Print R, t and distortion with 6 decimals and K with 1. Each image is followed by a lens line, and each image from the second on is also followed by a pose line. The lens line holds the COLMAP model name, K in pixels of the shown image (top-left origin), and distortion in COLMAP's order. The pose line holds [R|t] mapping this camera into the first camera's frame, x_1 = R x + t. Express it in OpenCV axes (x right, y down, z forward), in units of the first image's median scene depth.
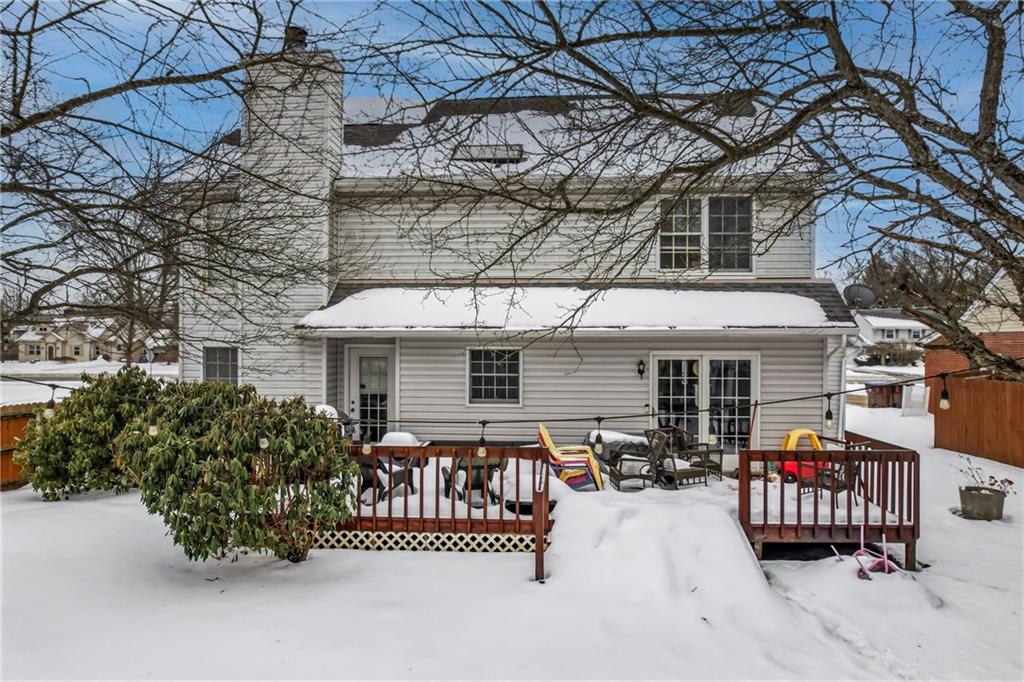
lens RADIAL K [[653.9, 0, 511.8], [0, 653.9, 345.4], [0, 0, 1]] dist [-0.009472, -0.000278]
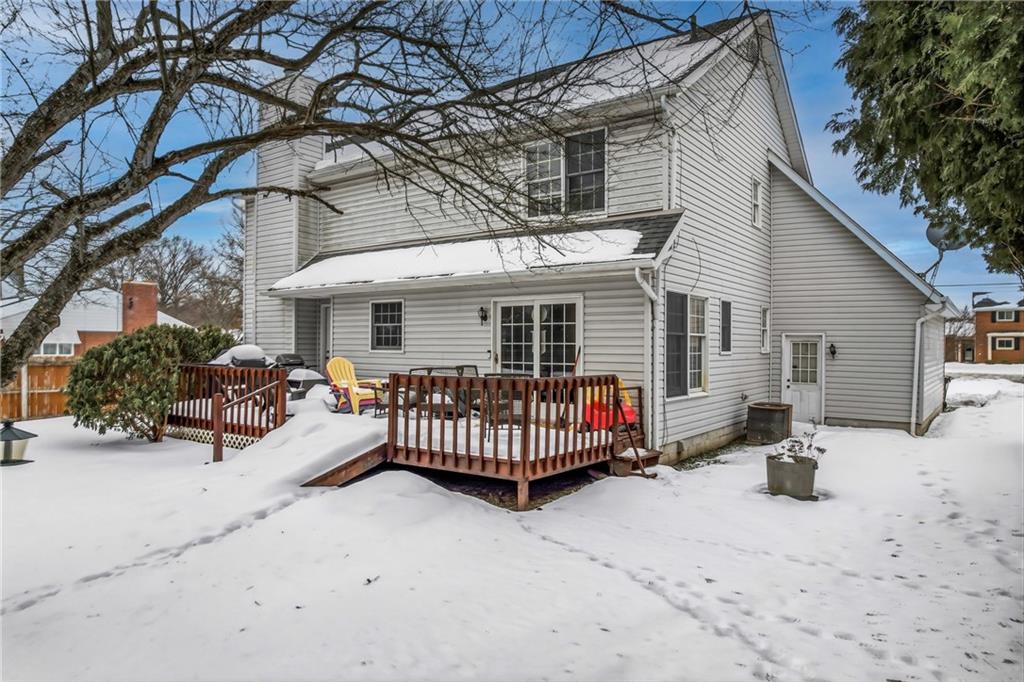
lens RADIAL K [[653.9, 0, 512.8], [0, 653.9, 338.5], [0, 0, 1]] dist [-0.009472, -0.000278]
pose [[0.856293, -0.000994, -0.516490, 0.755684], [-0.006930, 0.999886, -0.013414, 0.084274], [0.516445, 0.015066, 0.856188, 0.153047]]
